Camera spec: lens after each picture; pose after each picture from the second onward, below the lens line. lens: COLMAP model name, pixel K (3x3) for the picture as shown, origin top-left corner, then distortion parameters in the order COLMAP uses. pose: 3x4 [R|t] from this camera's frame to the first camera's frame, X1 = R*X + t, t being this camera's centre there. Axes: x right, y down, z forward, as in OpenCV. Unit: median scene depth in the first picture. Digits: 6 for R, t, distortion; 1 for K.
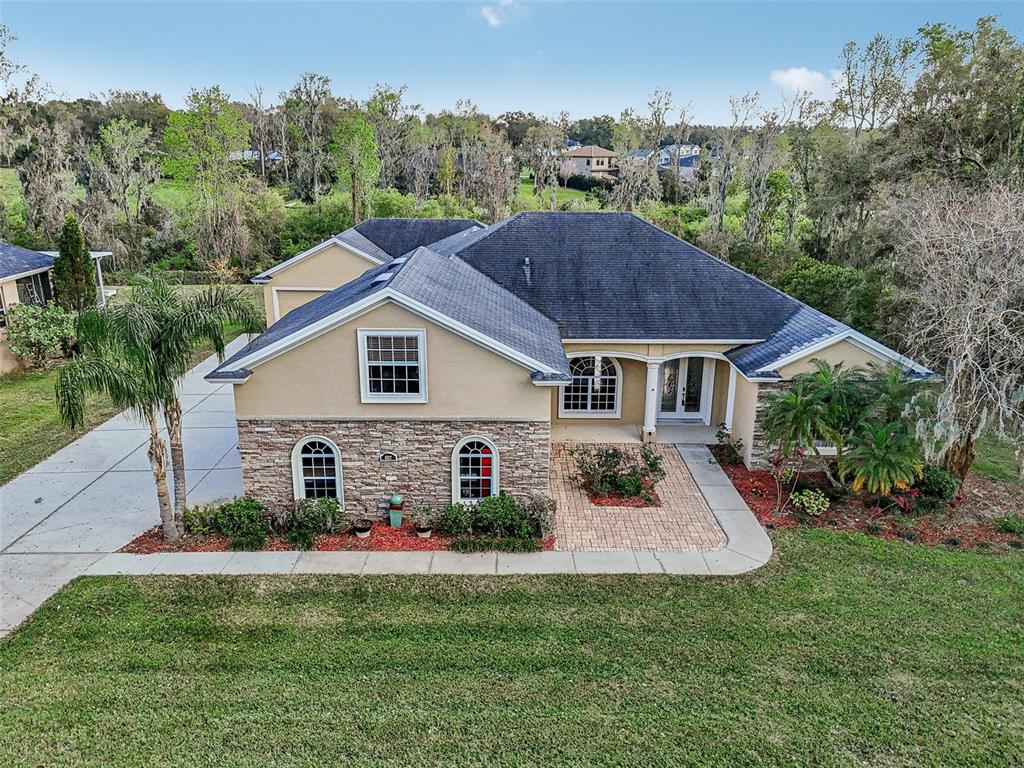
lens RADIAL K [[769.5, 0, 519.7], [0, 769.5, 371.6], [0, 0, 1]] dist [0.043051, -0.001732]
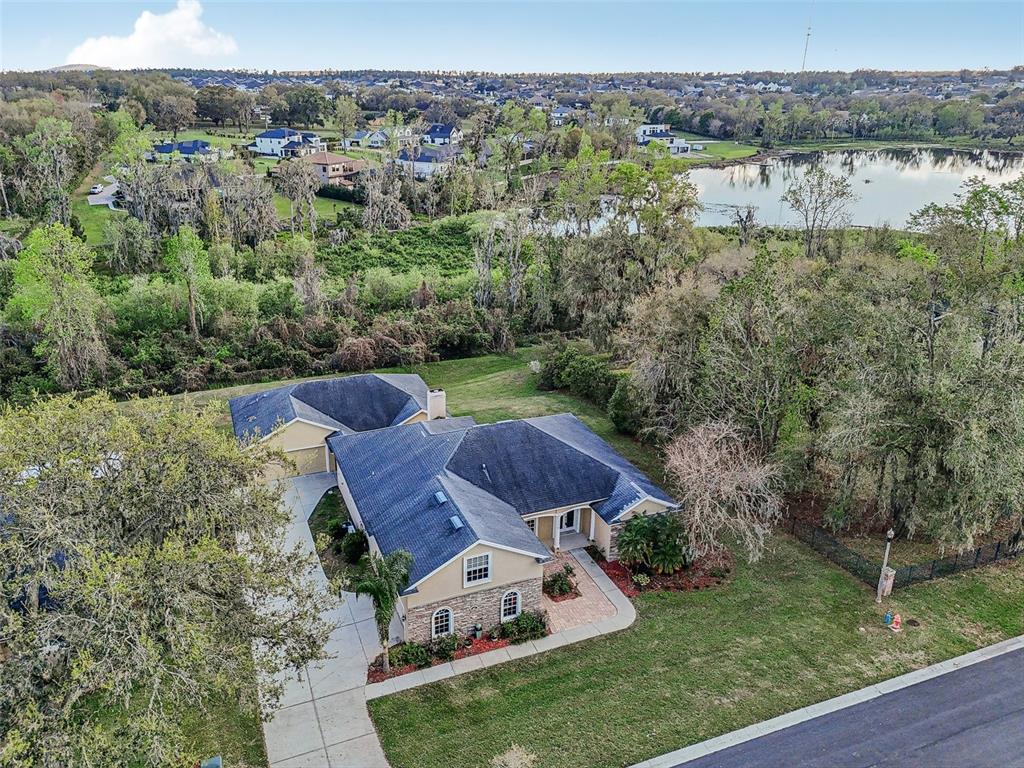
lens RADIAL K [[779.7, 0, 514.5], [0, 779.7, 335.3], [0, 0, 1]] dist [0.026734, -0.002522]
pose [[0.931087, -0.112292, 0.347084, -0.742461], [0.103105, 0.993657, 0.044890, -0.737839], [-0.349924, -0.006010, 0.936759, -1.095721]]
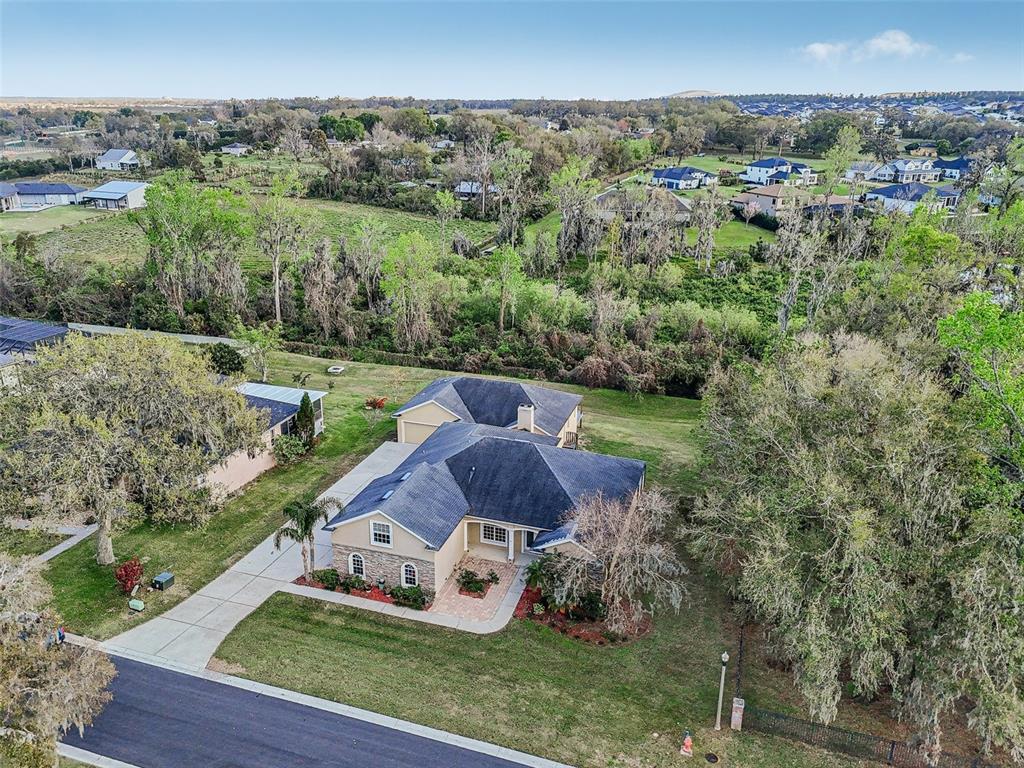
lens RADIAL K [[779.7, 0, 514.5], [0, 779.7, 335.3], [0, 0, 1]] dist [0.026734, -0.002522]
pose [[0.948556, 0.088322, -0.304041, 1.052278], [-0.088679, 0.995980, 0.012664, -0.774278], [0.303937, 0.014950, 0.952575, -1.505823]]
